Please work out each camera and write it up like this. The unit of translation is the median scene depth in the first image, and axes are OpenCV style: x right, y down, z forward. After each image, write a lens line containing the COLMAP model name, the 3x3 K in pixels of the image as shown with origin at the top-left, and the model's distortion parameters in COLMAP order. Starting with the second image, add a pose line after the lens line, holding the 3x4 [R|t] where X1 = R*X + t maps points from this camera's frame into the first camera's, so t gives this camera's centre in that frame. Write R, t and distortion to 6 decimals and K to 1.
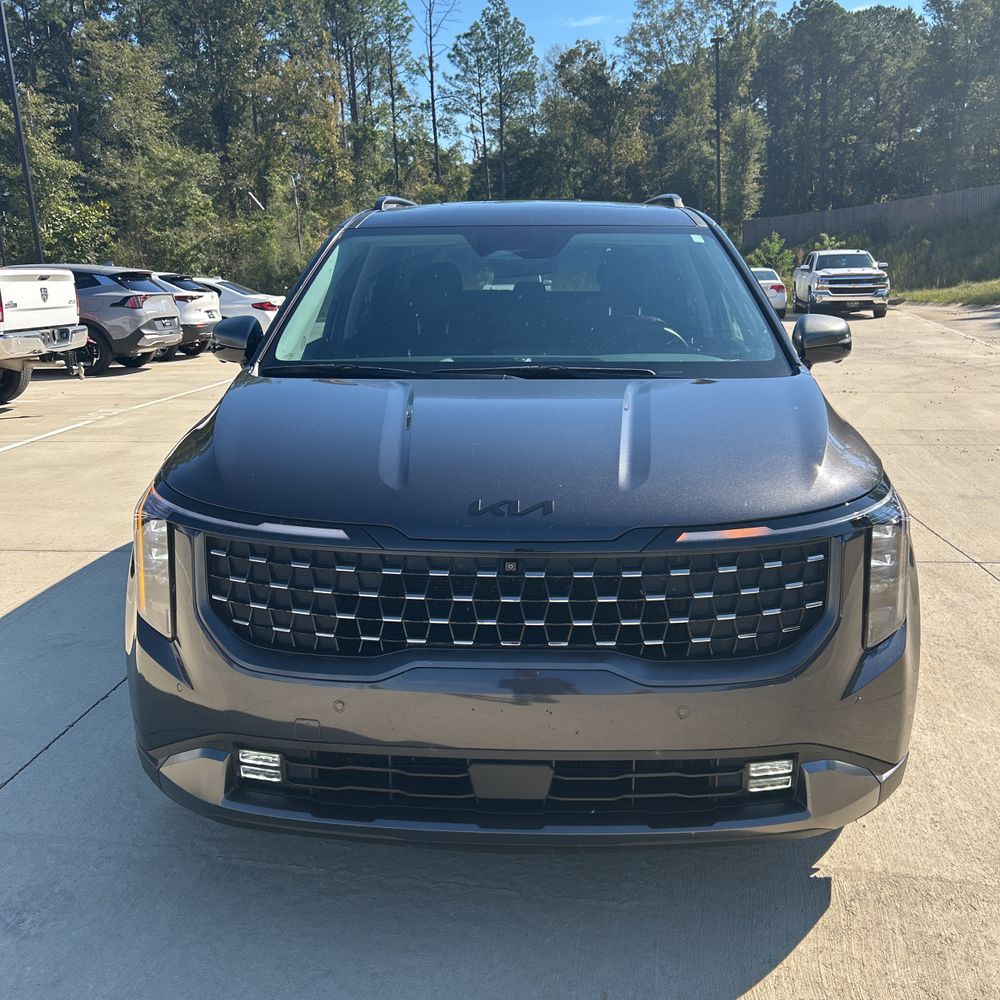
lens RADIAL K [[1017.2, 0, 497.9], [0, 1017.2, 512.5], [0, 0, 1]] dist [0.010540, -0.008303]
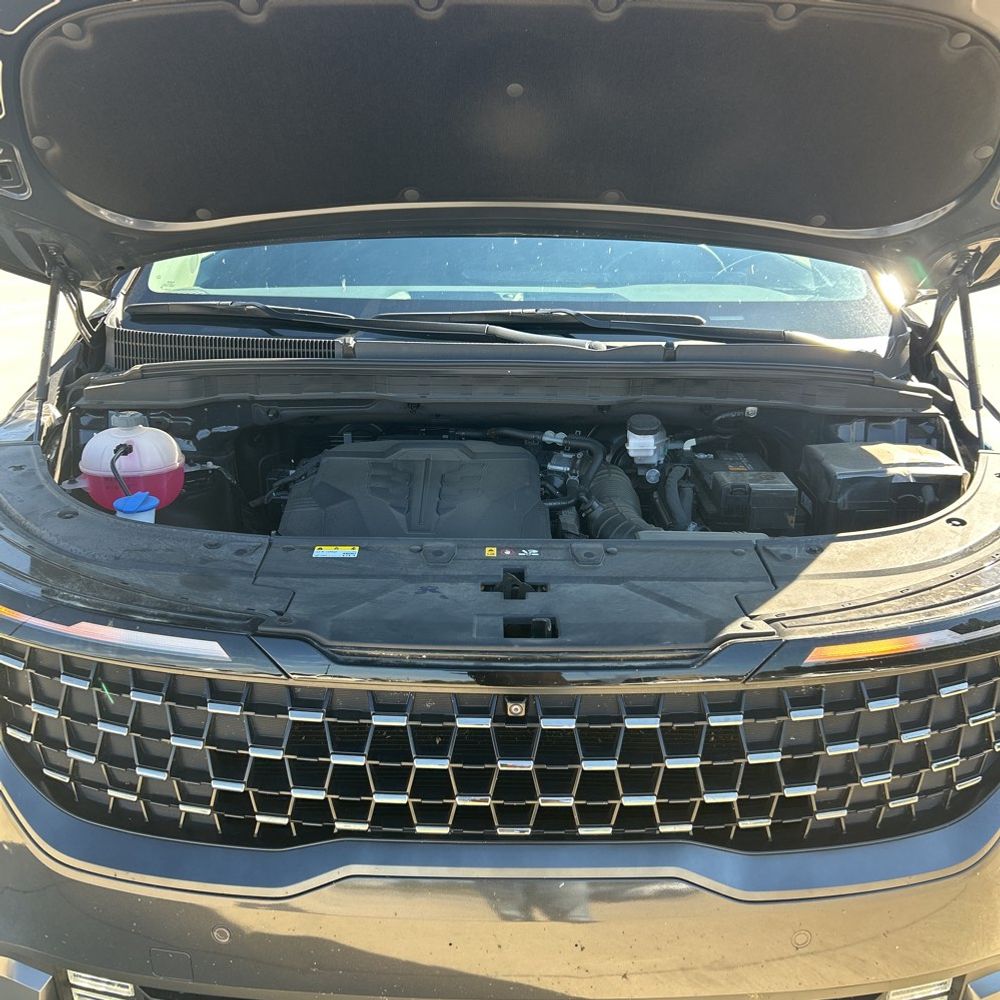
lens RADIAL K [[1017.2, 0, 497.9], [0, 1017.2, 512.5], [0, 0, 1]] dist [0.010540, -0.008303]
pose [[0.998872, -0.001715, 0.047461, -0.024063], [-0.003658, 0.993601, 0.112889, -0.118807], [-0.047351, -0.112936, 0.992473, 0.434907]]
